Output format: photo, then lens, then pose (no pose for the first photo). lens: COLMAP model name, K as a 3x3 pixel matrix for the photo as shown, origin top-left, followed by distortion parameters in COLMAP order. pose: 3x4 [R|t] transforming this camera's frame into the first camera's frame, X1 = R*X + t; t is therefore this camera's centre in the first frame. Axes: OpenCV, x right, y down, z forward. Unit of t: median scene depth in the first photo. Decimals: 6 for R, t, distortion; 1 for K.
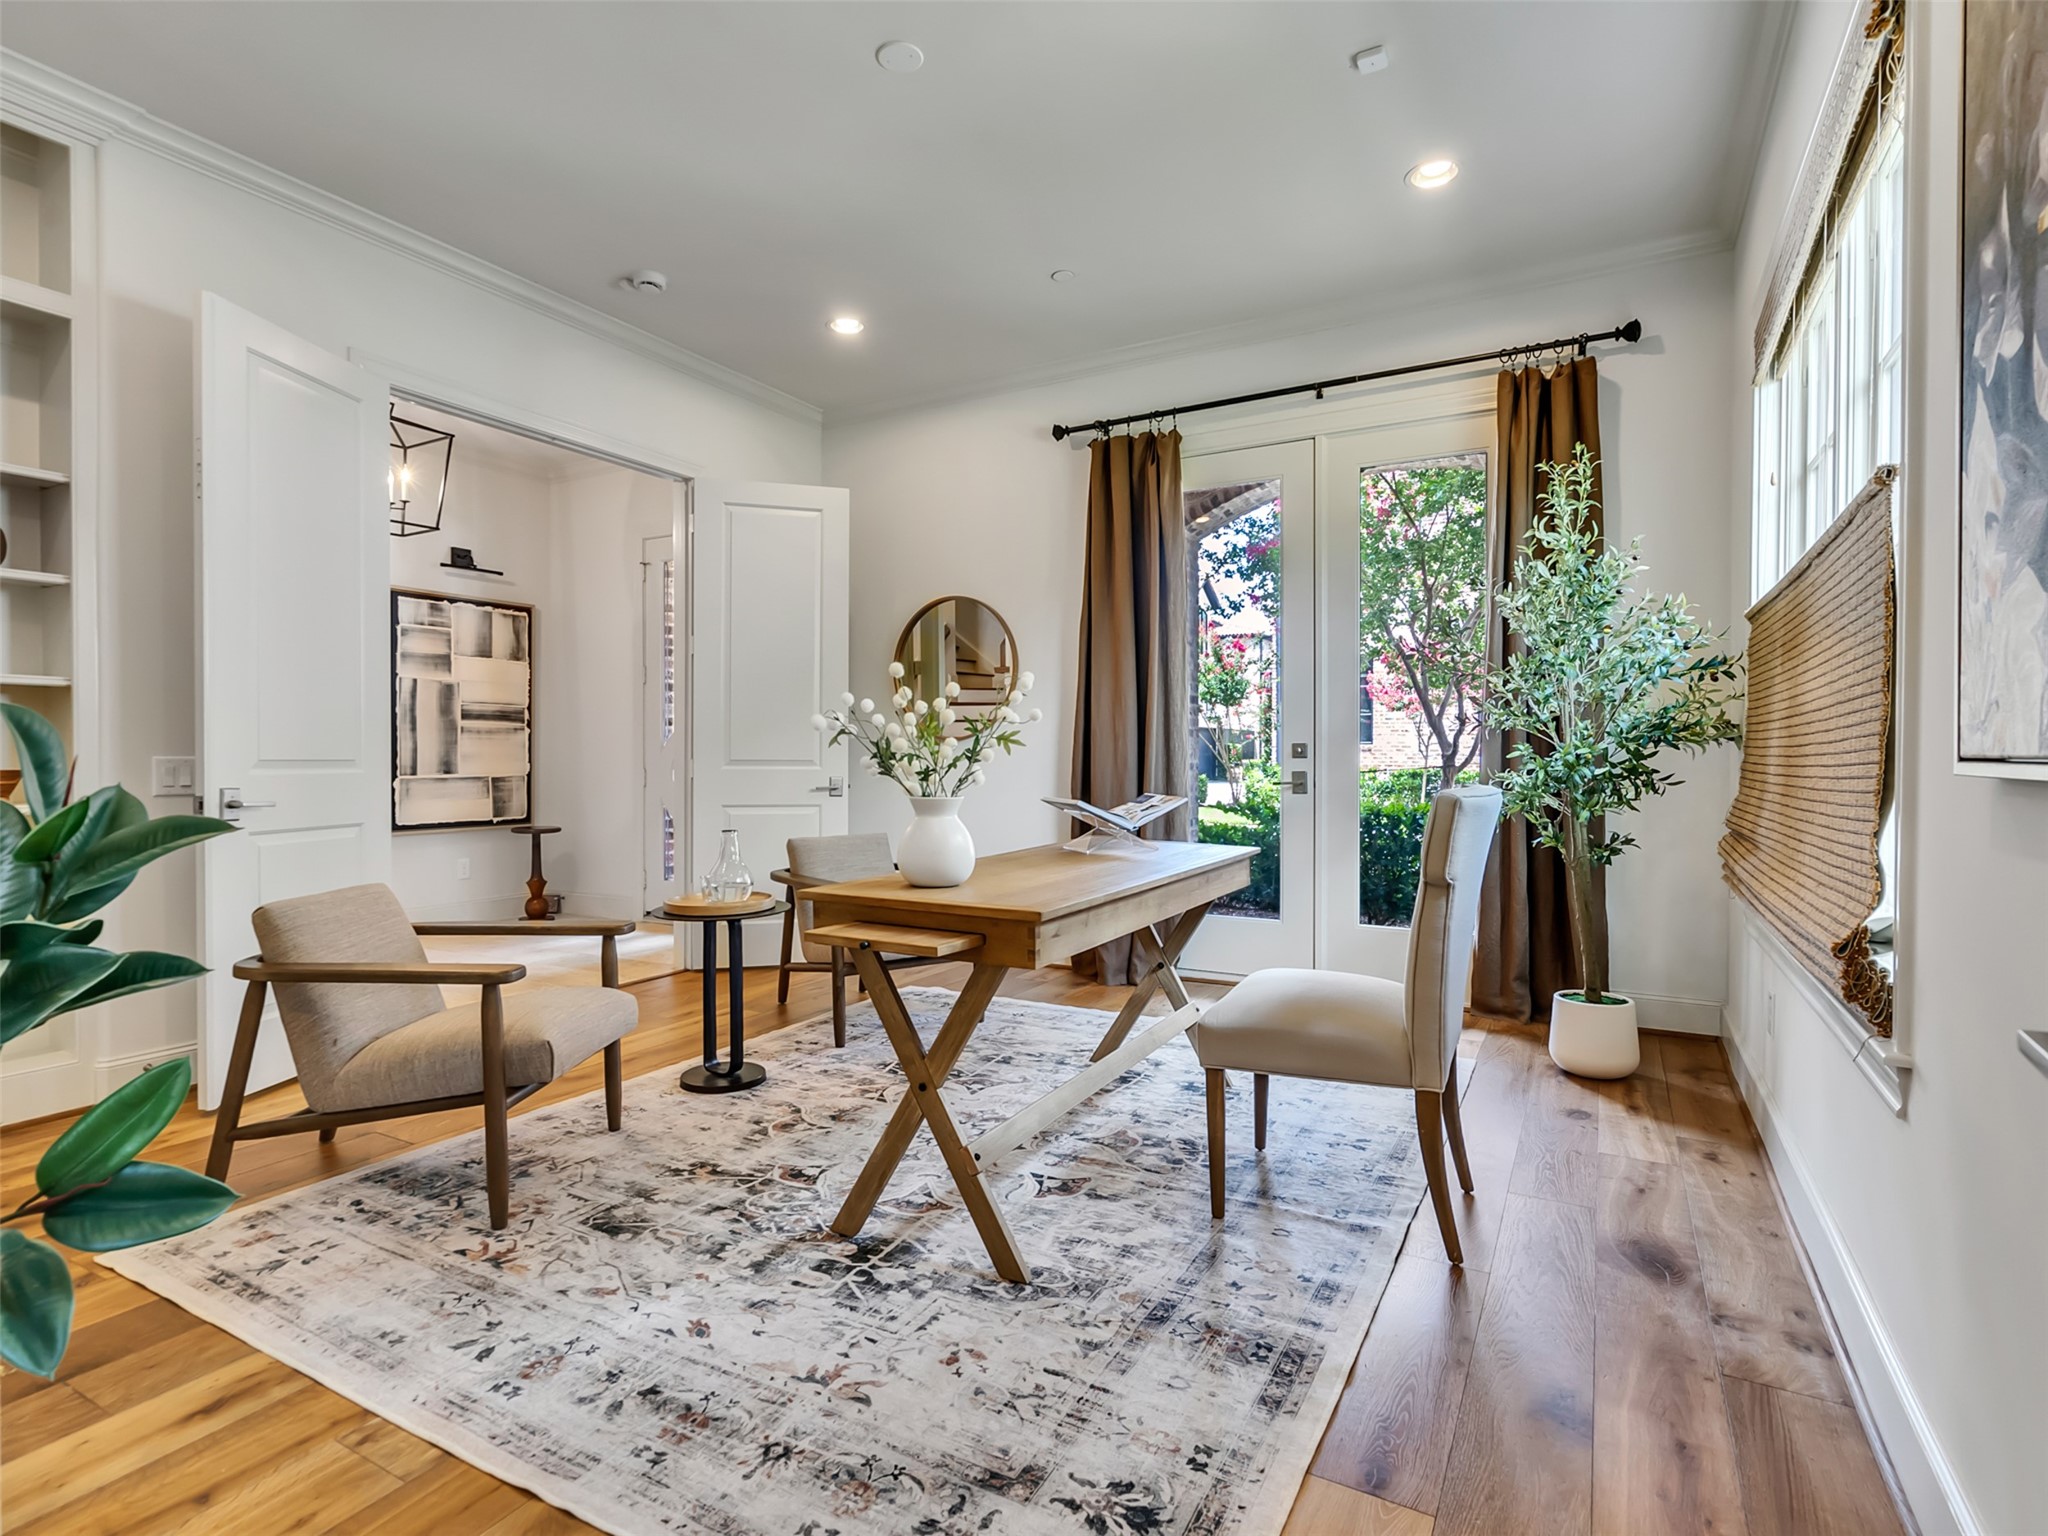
lens RADIAL K [[1048.3, 0, 1002.4], [0, 1048.3, 766.1], [0, 0, 1]] dist [-0.008410, 0.006292]
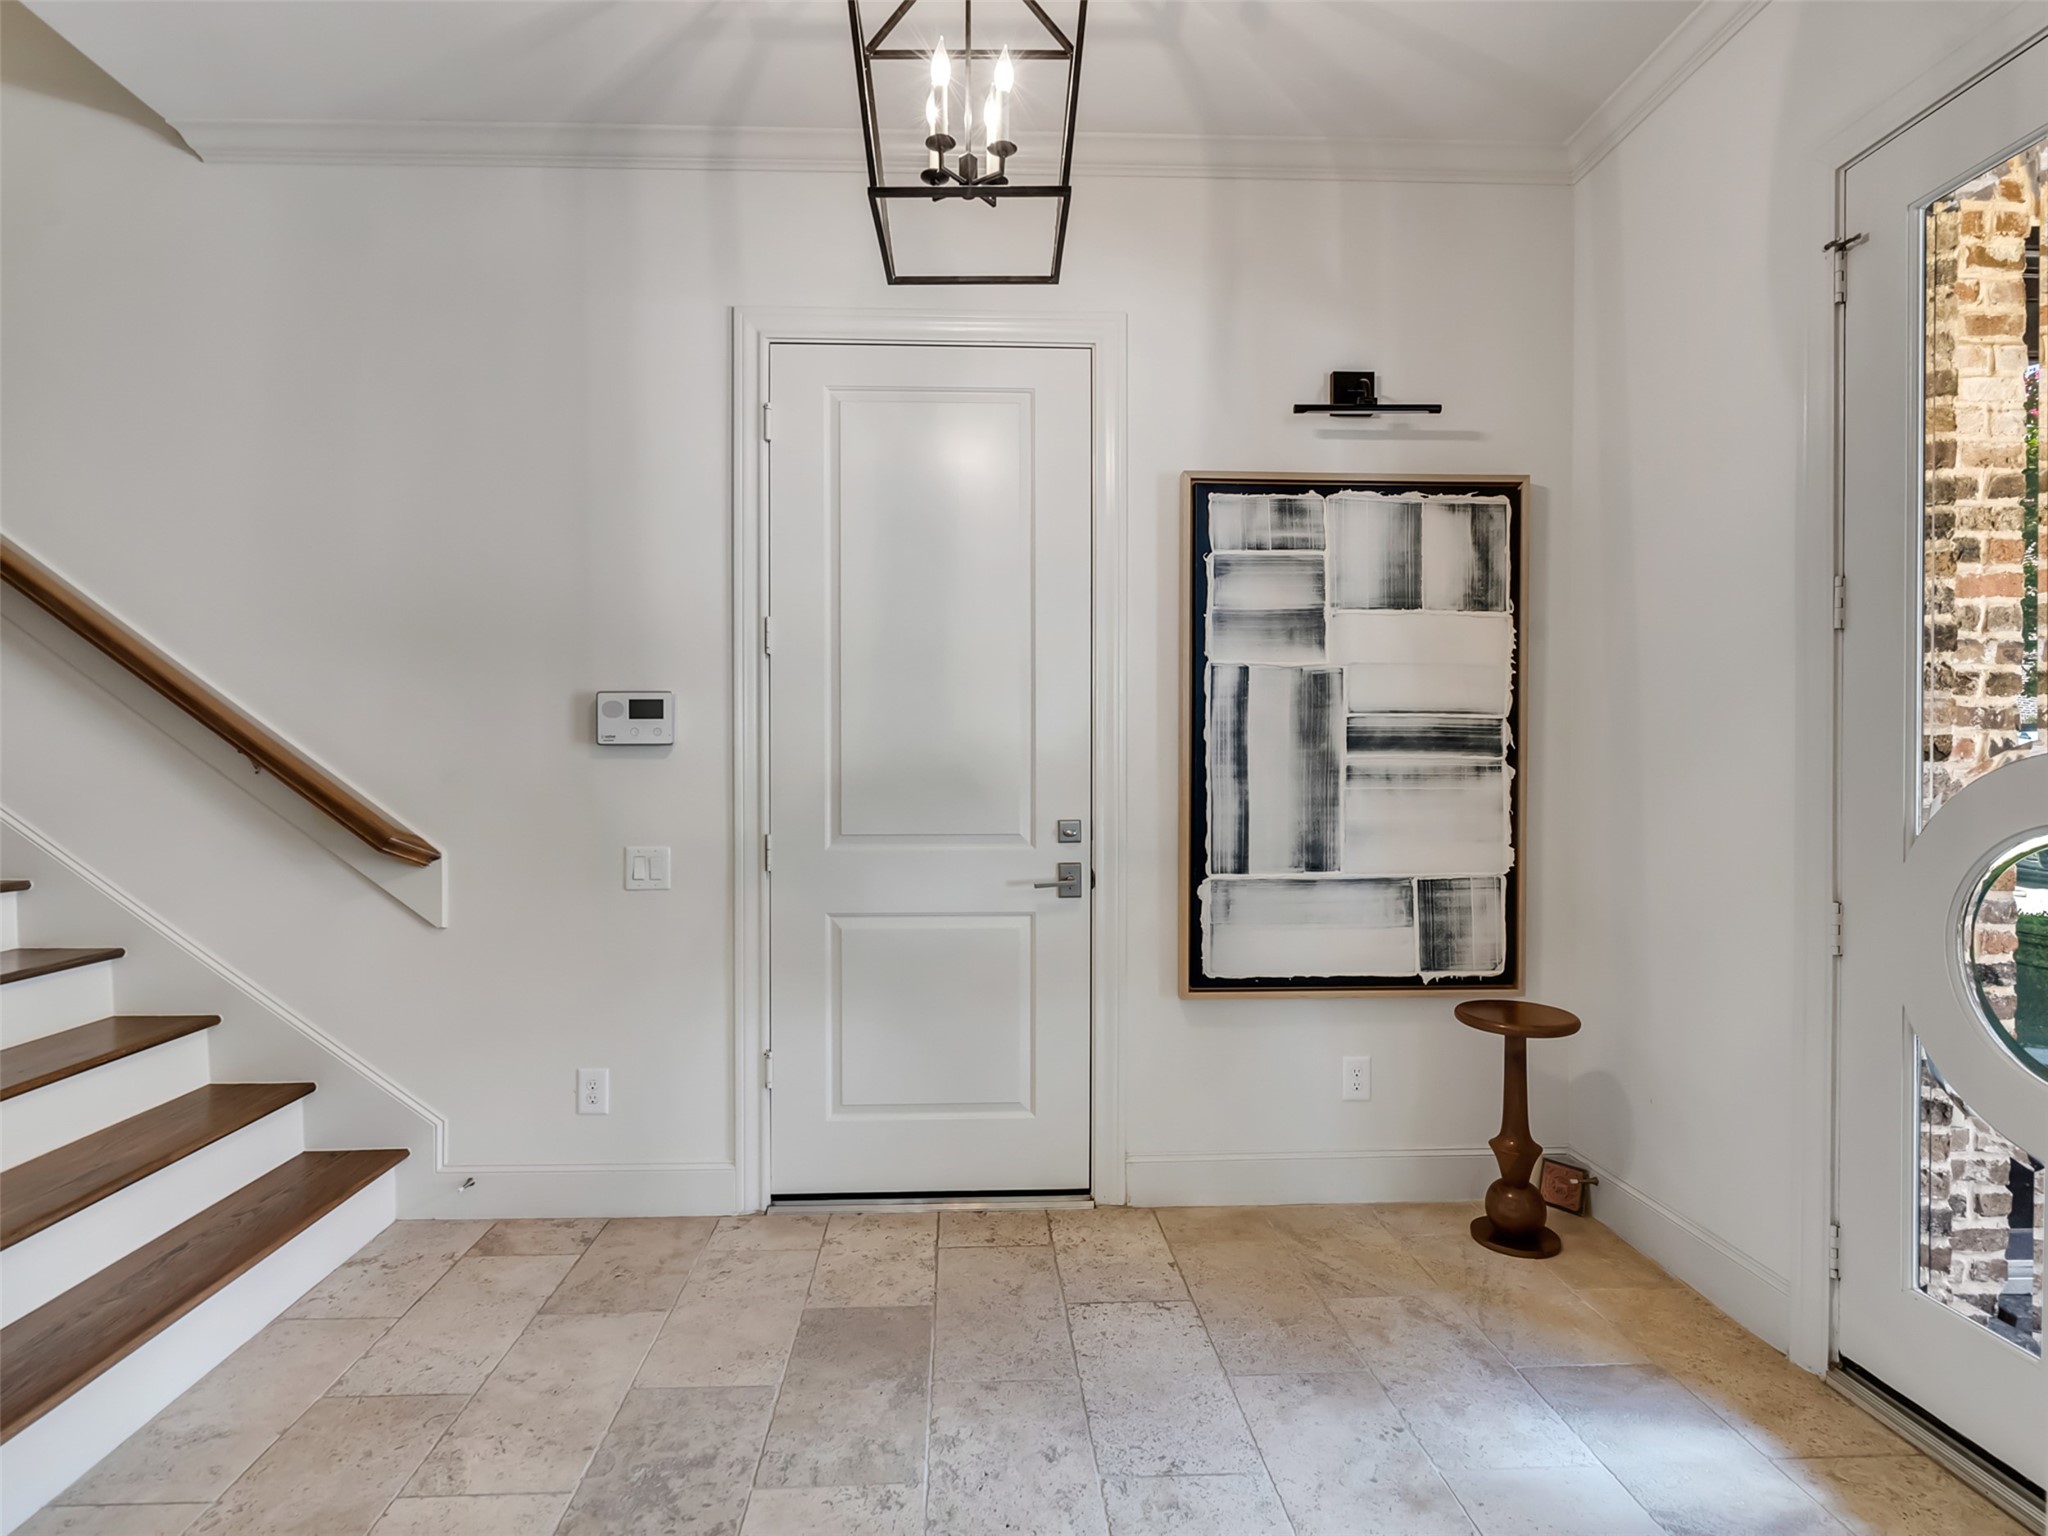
lens RADIAL K [[1048.3, 0, 1002.4], [0, 1048.3, 766.1], [0, 0, 1]] dist [-0.008410, 0.006292]
pose [[0.536715, 0.004460, -0.843752, -0.215840], [-0.008971, 0.999960, -0.000421, -0.036265], [0.843716, 0.007796, 0.536733, 0.631715]]
